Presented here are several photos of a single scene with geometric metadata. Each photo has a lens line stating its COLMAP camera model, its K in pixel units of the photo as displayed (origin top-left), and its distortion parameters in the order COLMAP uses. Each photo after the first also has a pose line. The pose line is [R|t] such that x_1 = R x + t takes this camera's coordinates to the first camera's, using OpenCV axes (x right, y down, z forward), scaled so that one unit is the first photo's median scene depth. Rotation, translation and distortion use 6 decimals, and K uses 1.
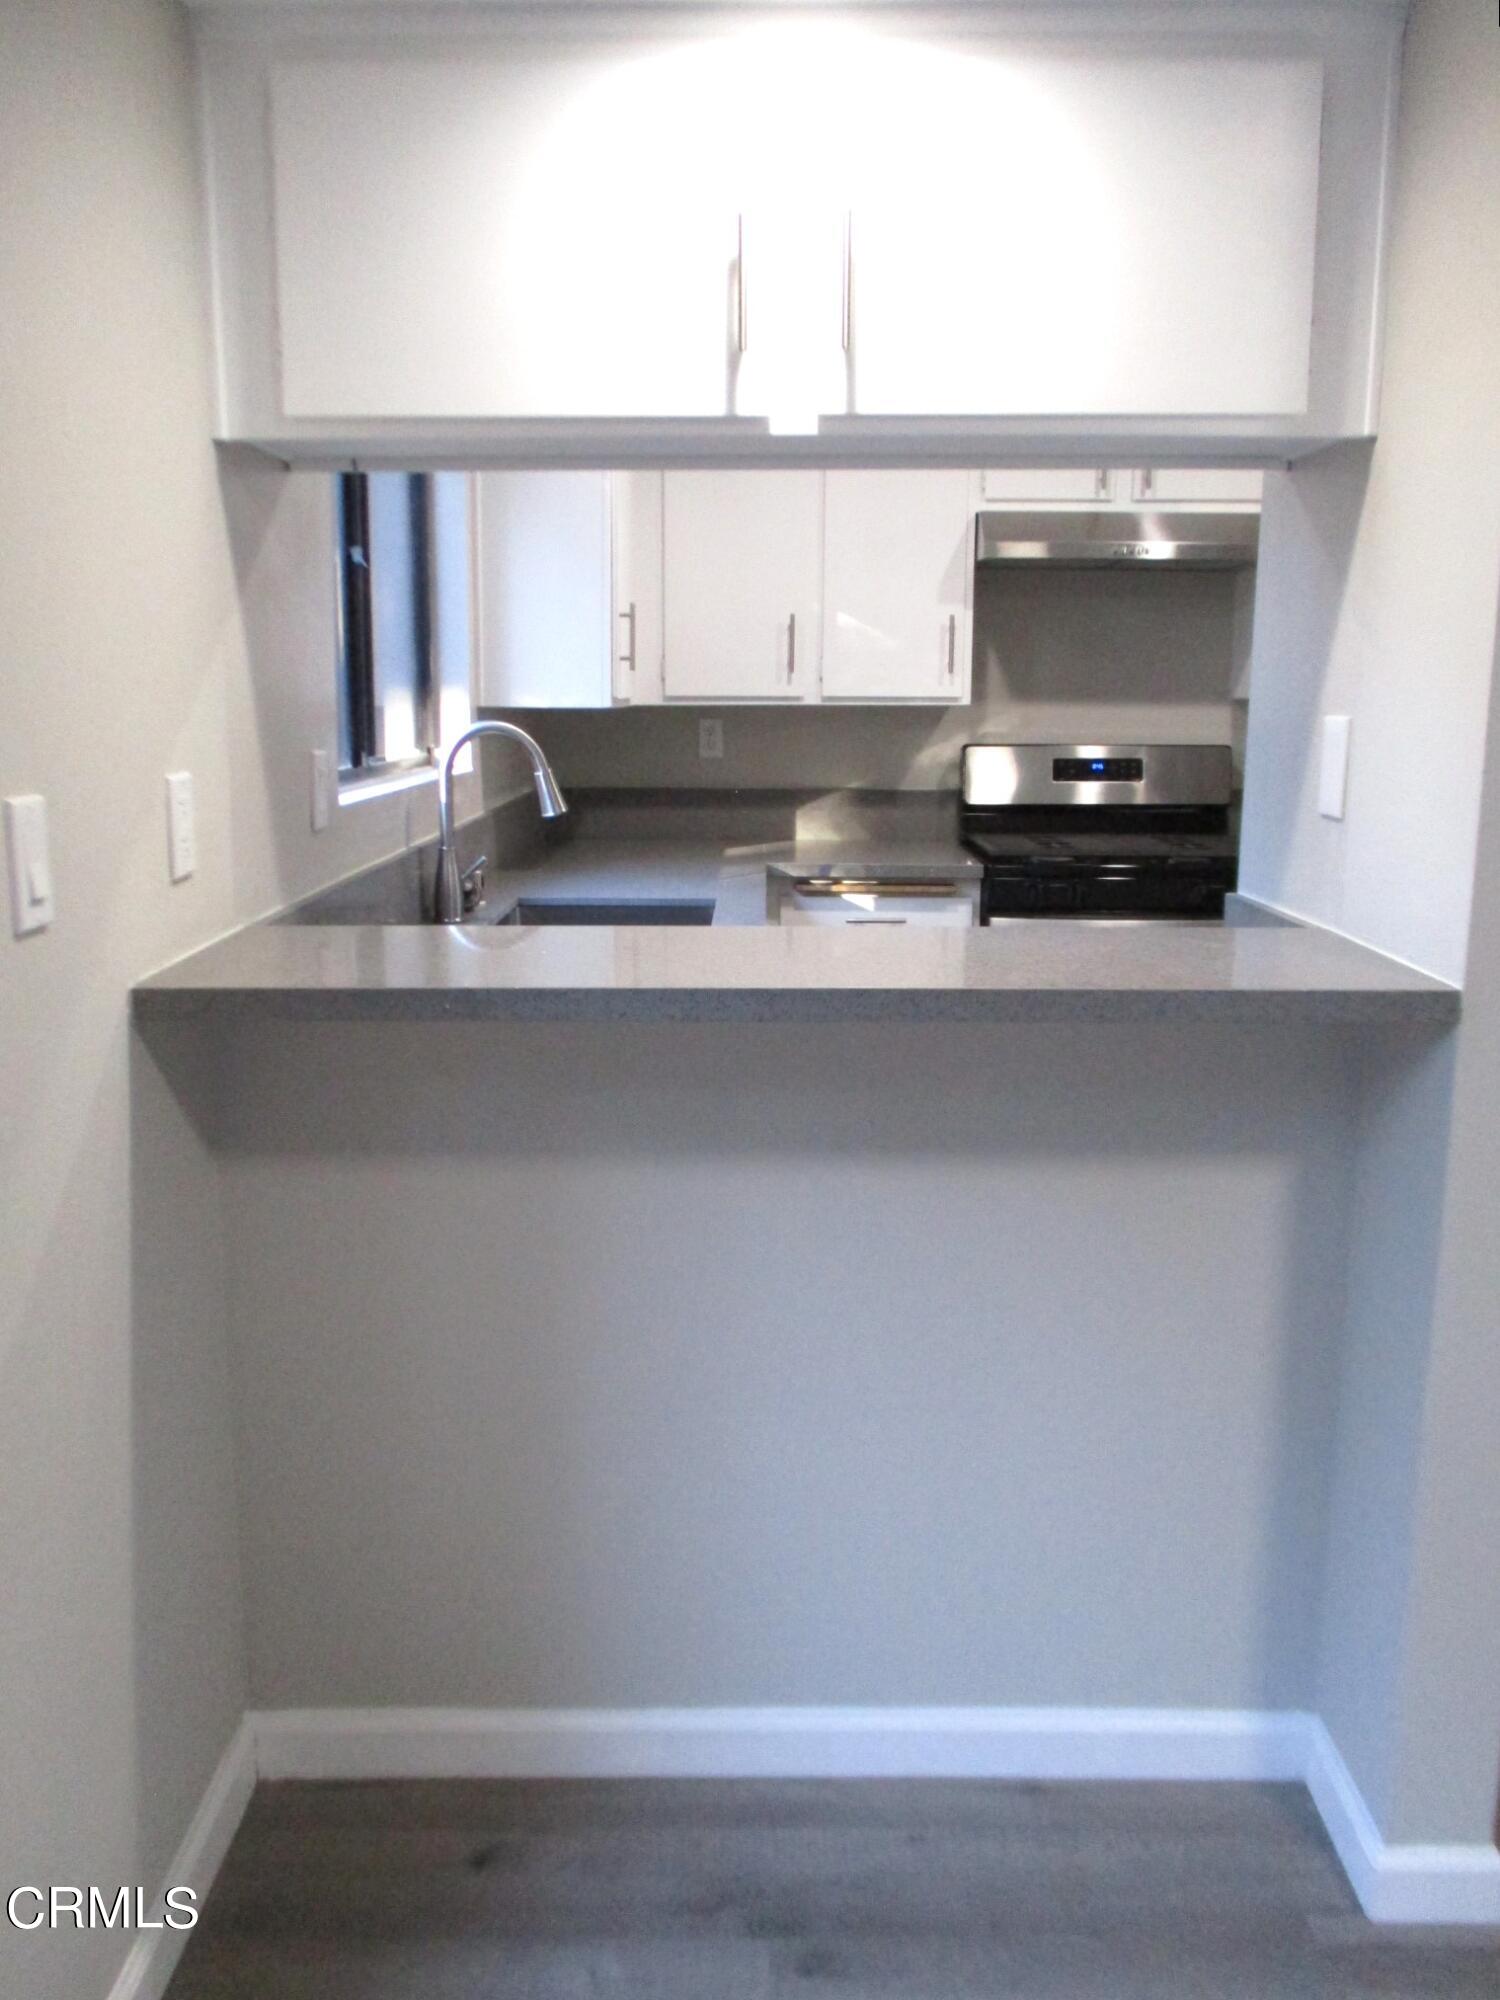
lens RADIAL K [[1702.0, 0, 750.0], [0, 1702.0, 1000.0], [0, 0, 1]] dist [-0.005725, 0.001000]
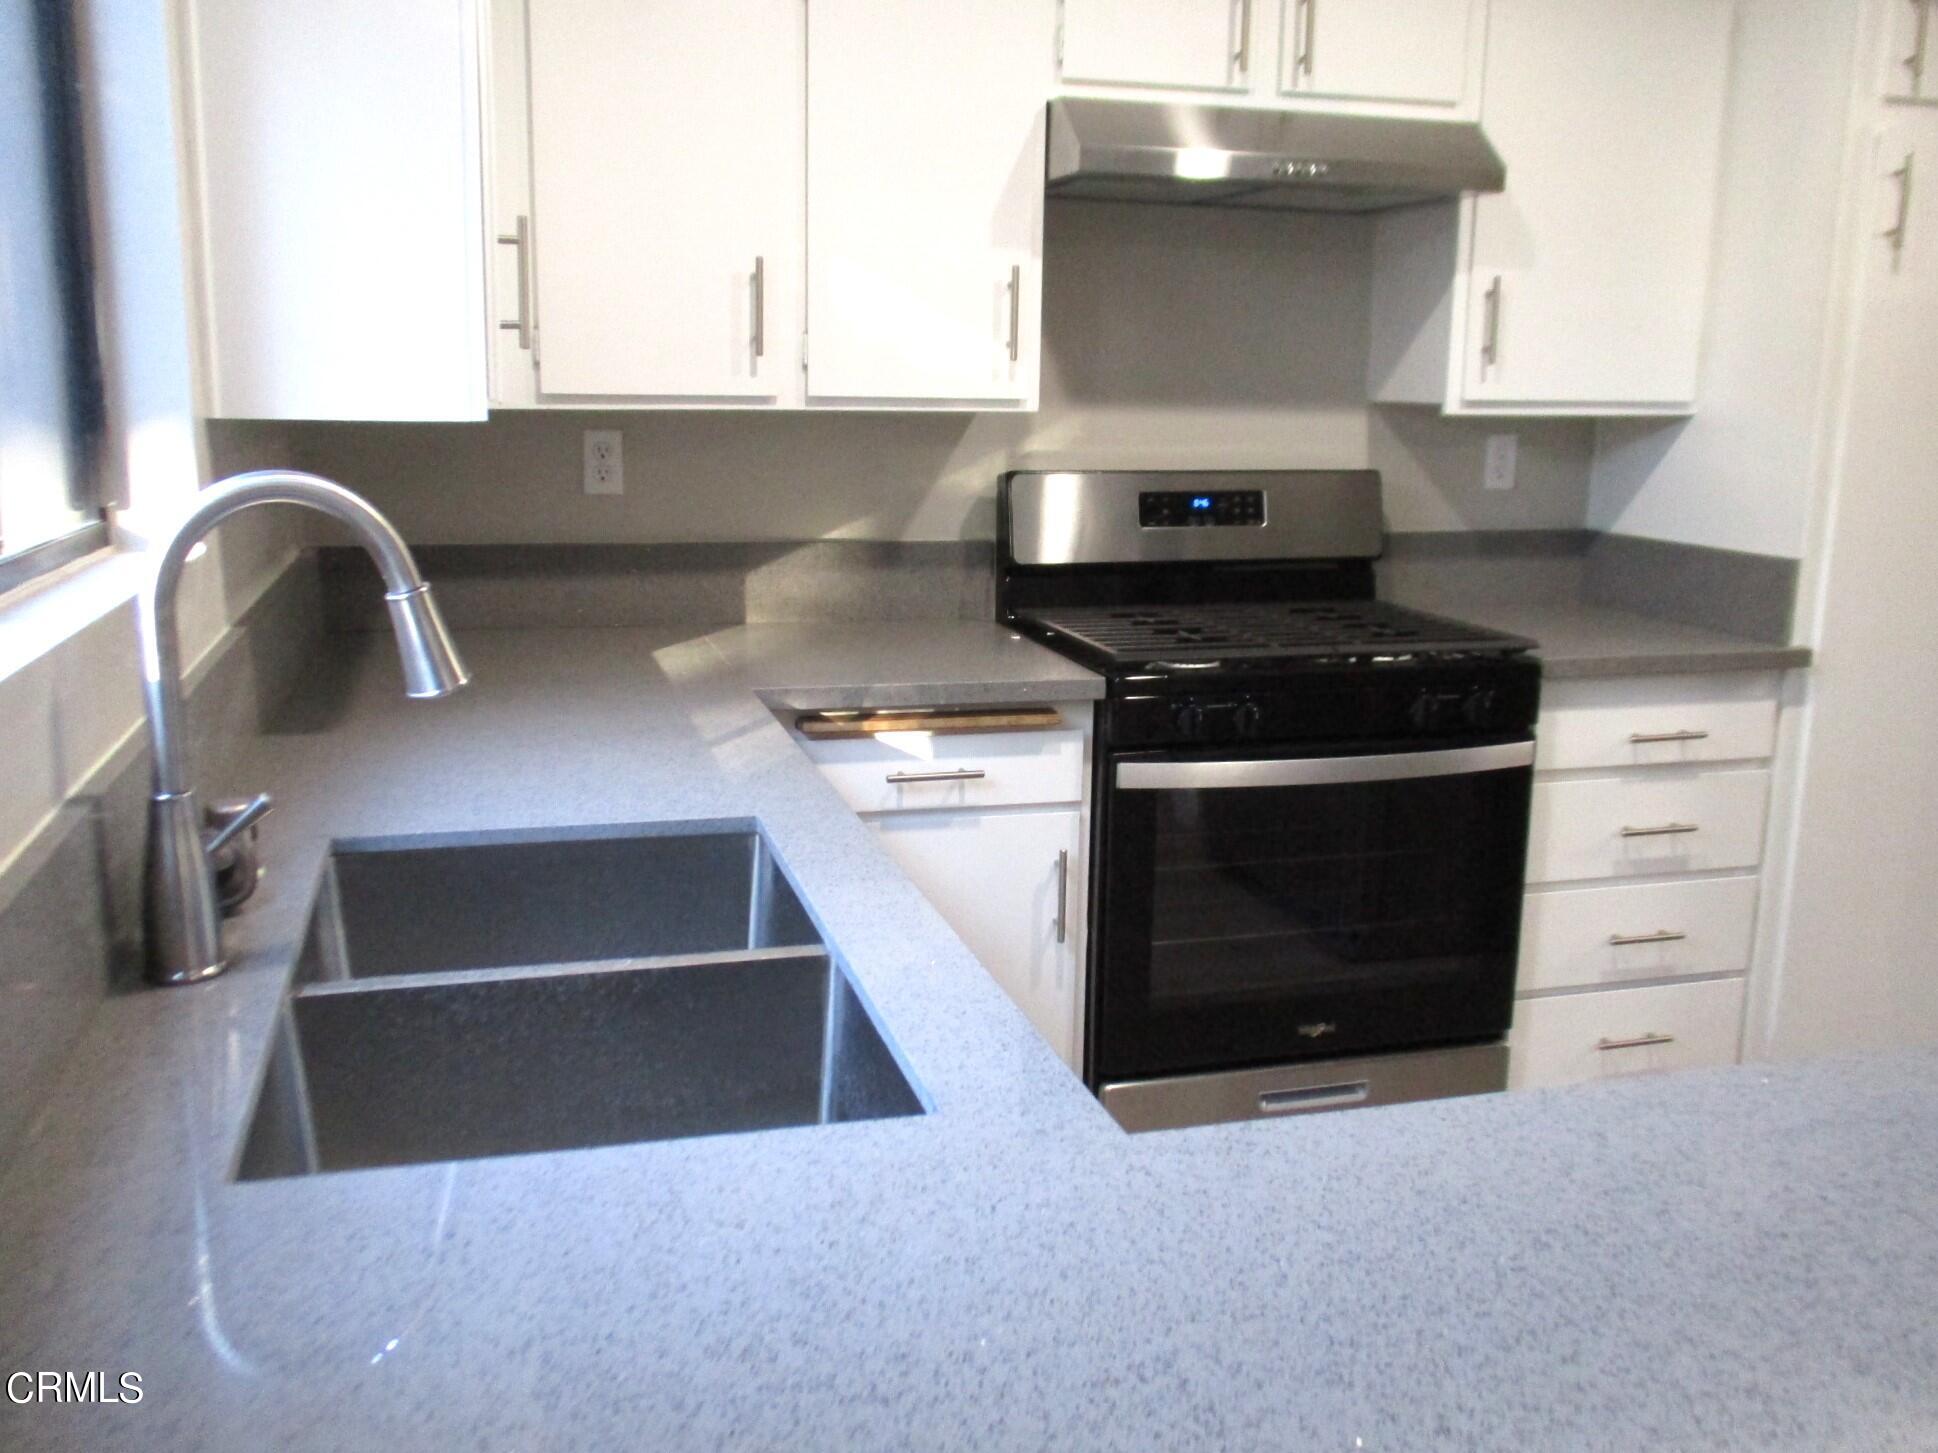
lens RADIAL K [[1687.4, 0, 939.9], [0, 1687.4, 739.9], [0, 0, 1]] dist [-0.010074, -0.005017]
pose [[0.962504, -0.048059, 0.266978, -0.080077], [0.038696, 0.998441, 0.040225, -0.081290], [-0.268495, -0.028386, 0.962863, 0.420111]]
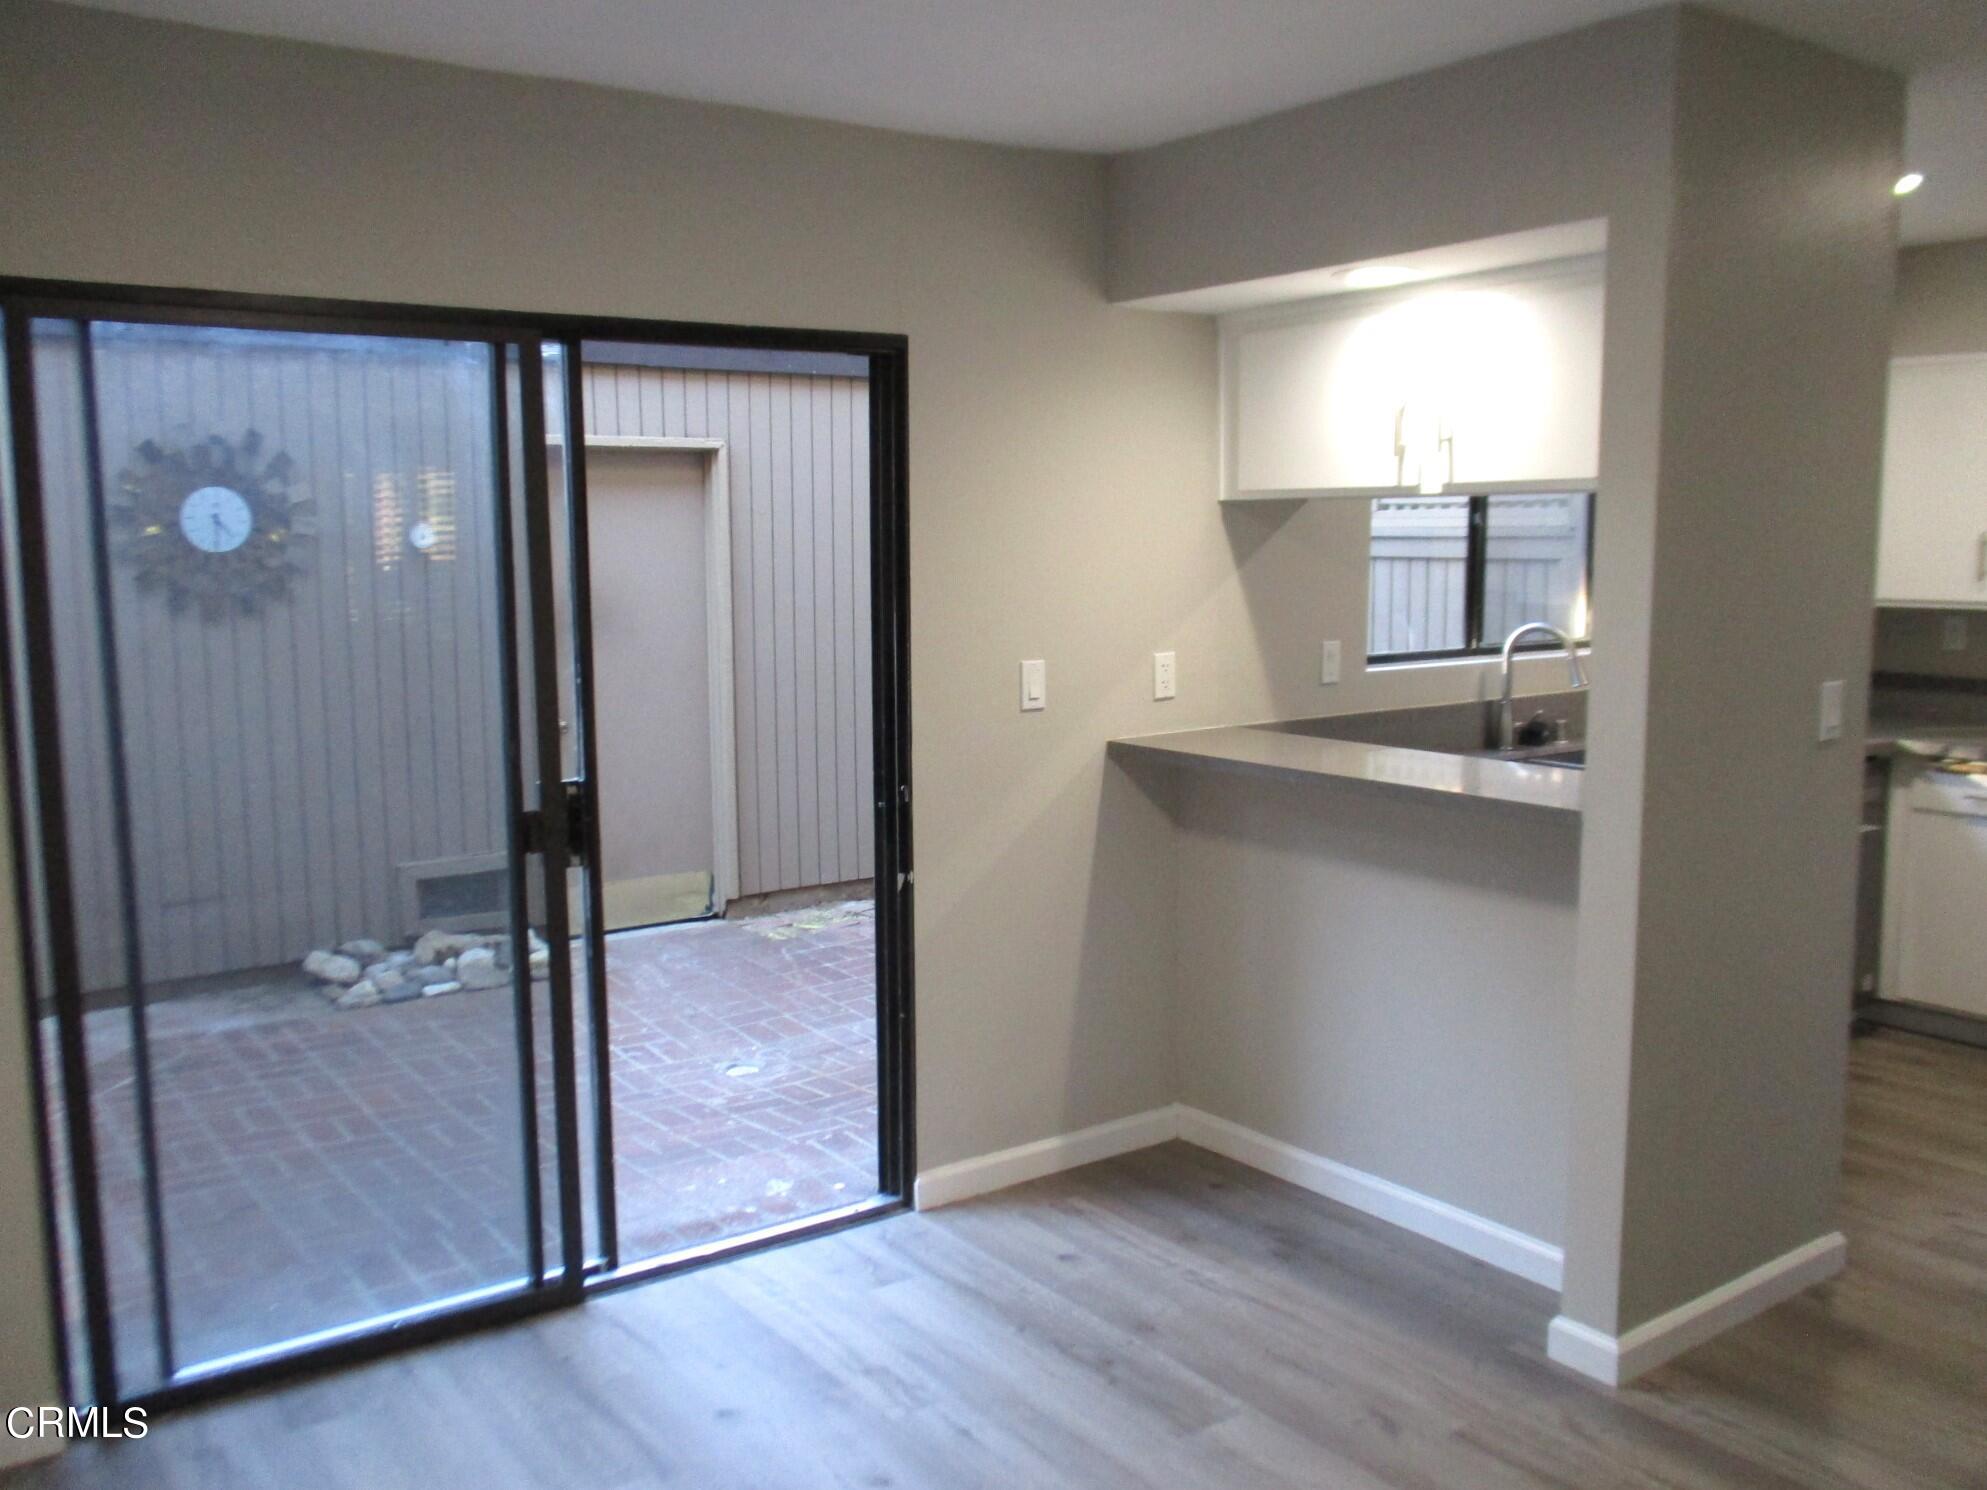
lens RADIAL K [[1730.1, 0, 963.7], [0, 1730.1, 758.7], [0, 0, 1]] dist [-0.010074, -0.005017]
pose [[0.576493, 0.098501, -0.811143, 0.599884], [-0.138038, 0.990180, 0.022137, -0.003171], [0.805358, 0.099207, 0.584429, -0.236067]]
